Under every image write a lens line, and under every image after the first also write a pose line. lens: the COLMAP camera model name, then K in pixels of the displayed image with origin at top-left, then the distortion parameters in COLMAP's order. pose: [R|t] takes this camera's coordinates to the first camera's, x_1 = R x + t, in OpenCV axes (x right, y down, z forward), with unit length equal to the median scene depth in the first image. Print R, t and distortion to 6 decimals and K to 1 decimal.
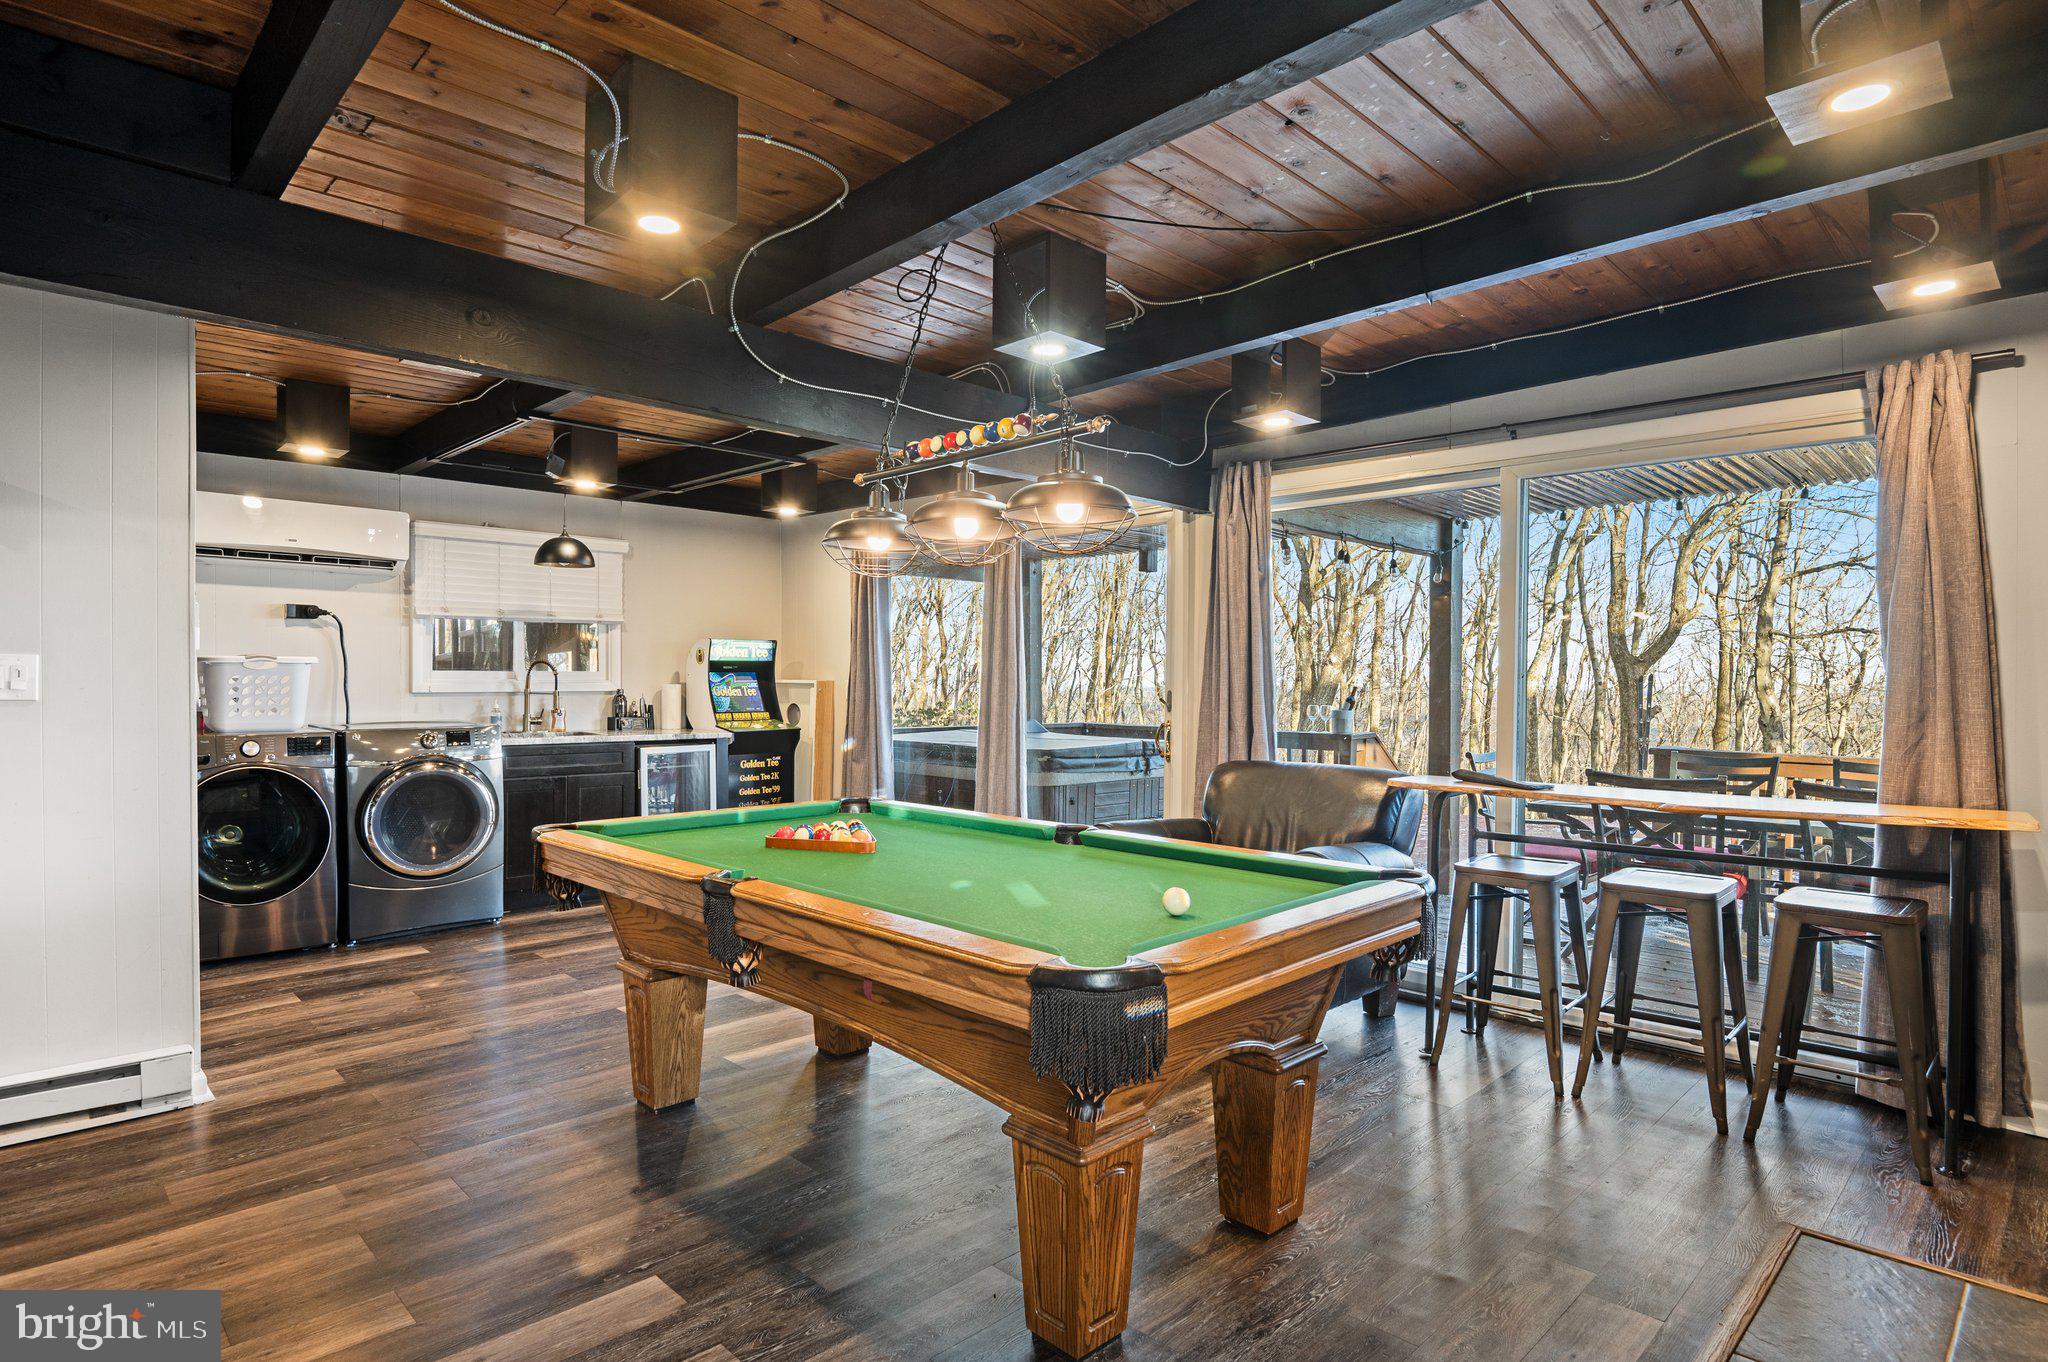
lens RADIAL K [[1128.4, 0, 1018.8], [0, 1128.4, 687.5], [0, 0, 1]] dist [0.031580, 0.000574]
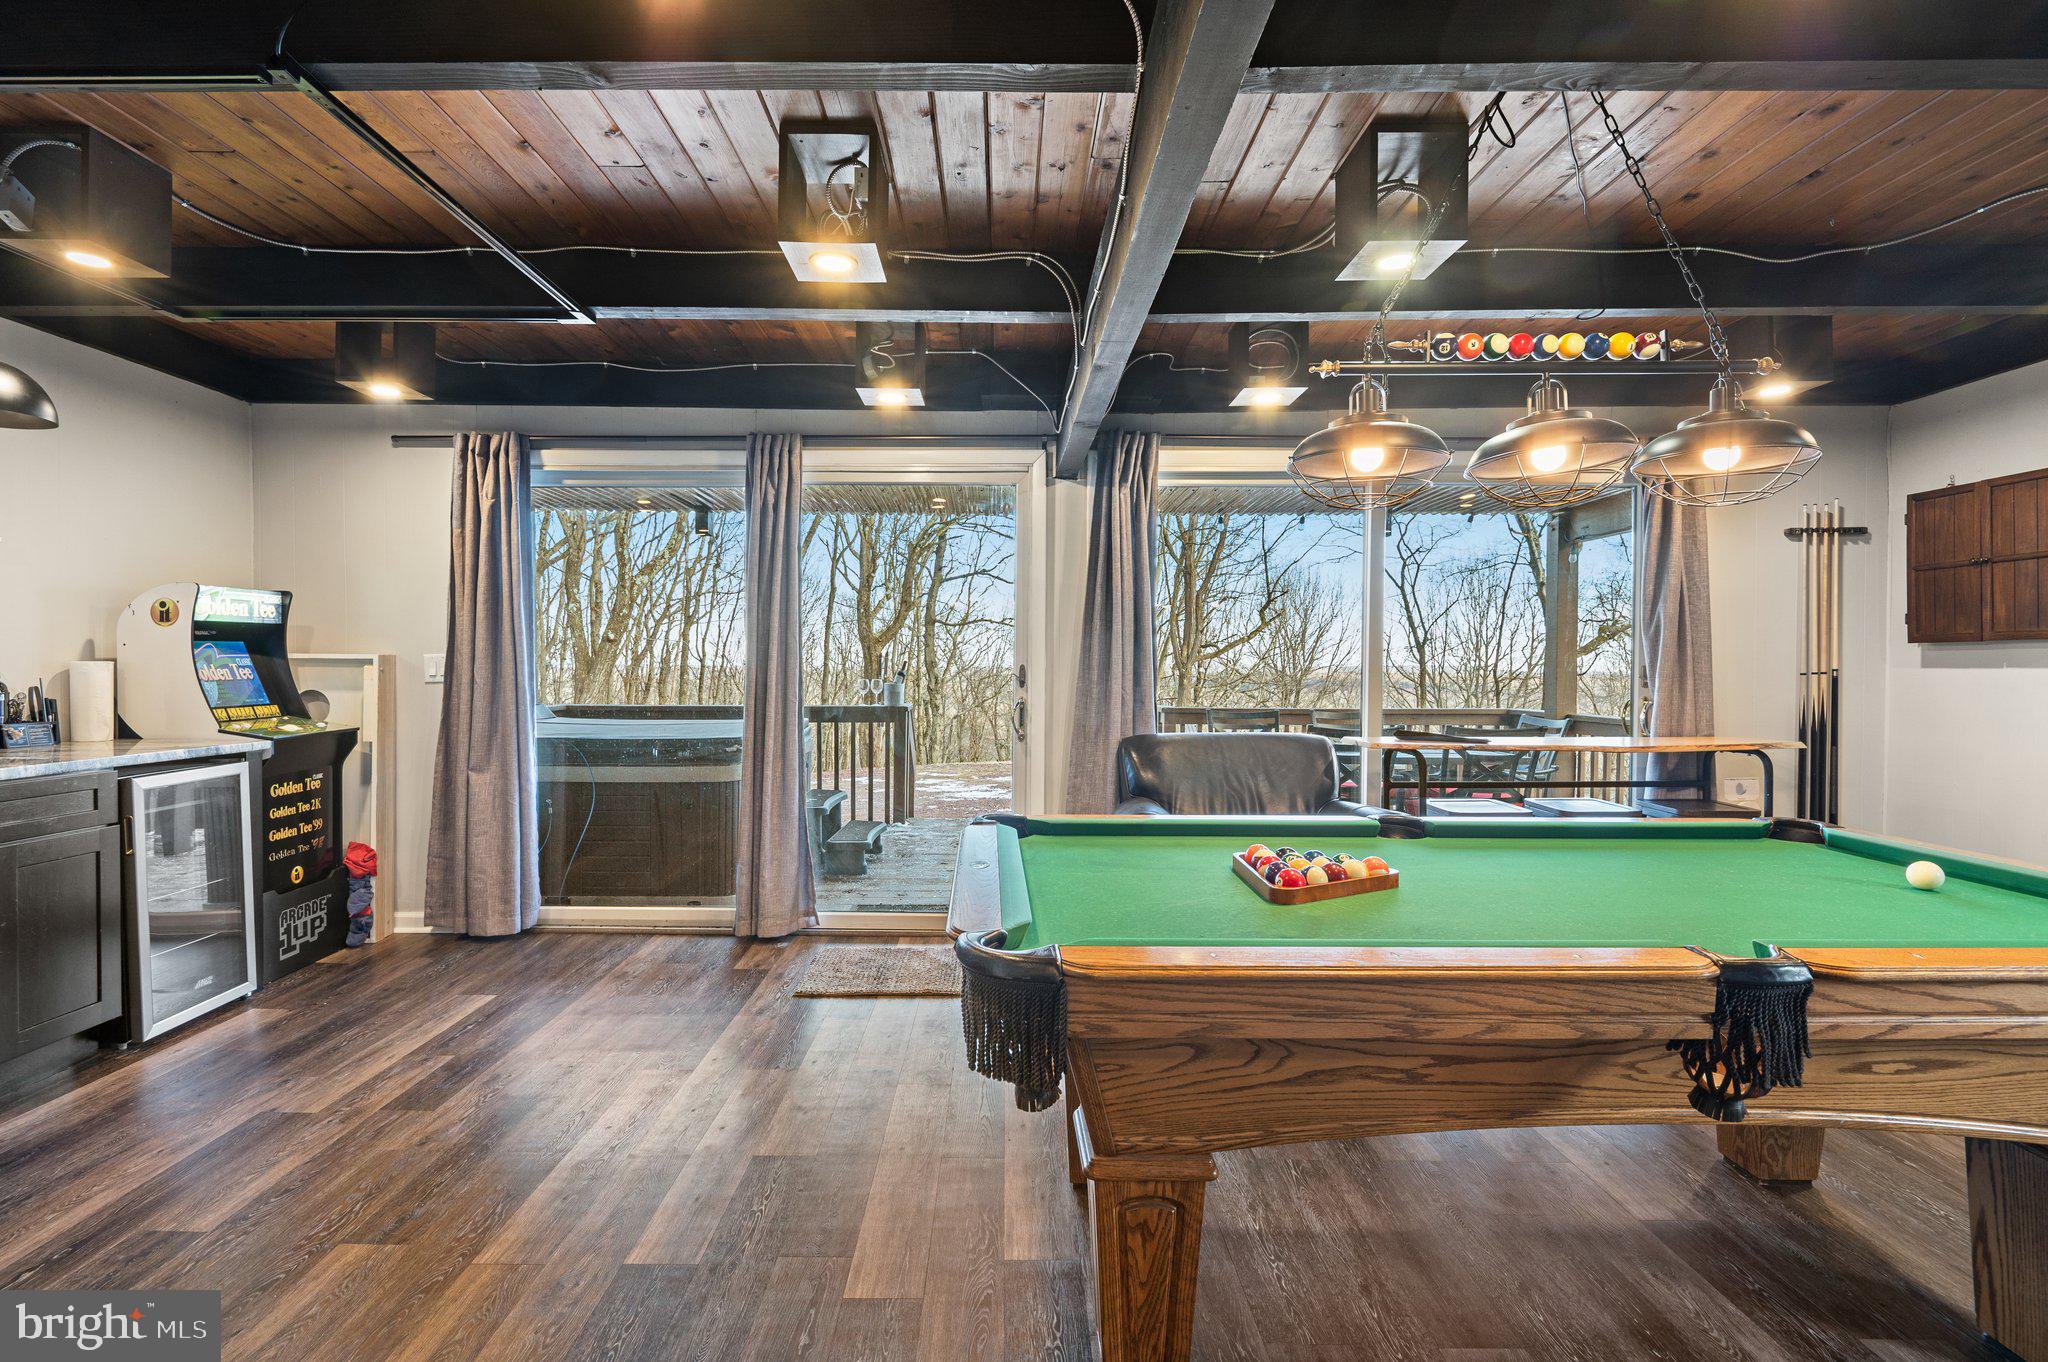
lens RADIAL K [[963.0, 0, 1018.0], [0, 963.0, 667.6], [0, 0, 1]] dist [-0.010736, -0.003286]
pose [[0.695138, -0.009541, 0.718813, -0.331155], [0.005839, 0.999954, 0.007627, -0.000713], [-0.718853, -0.001105, 0.695161, 0.342386]]
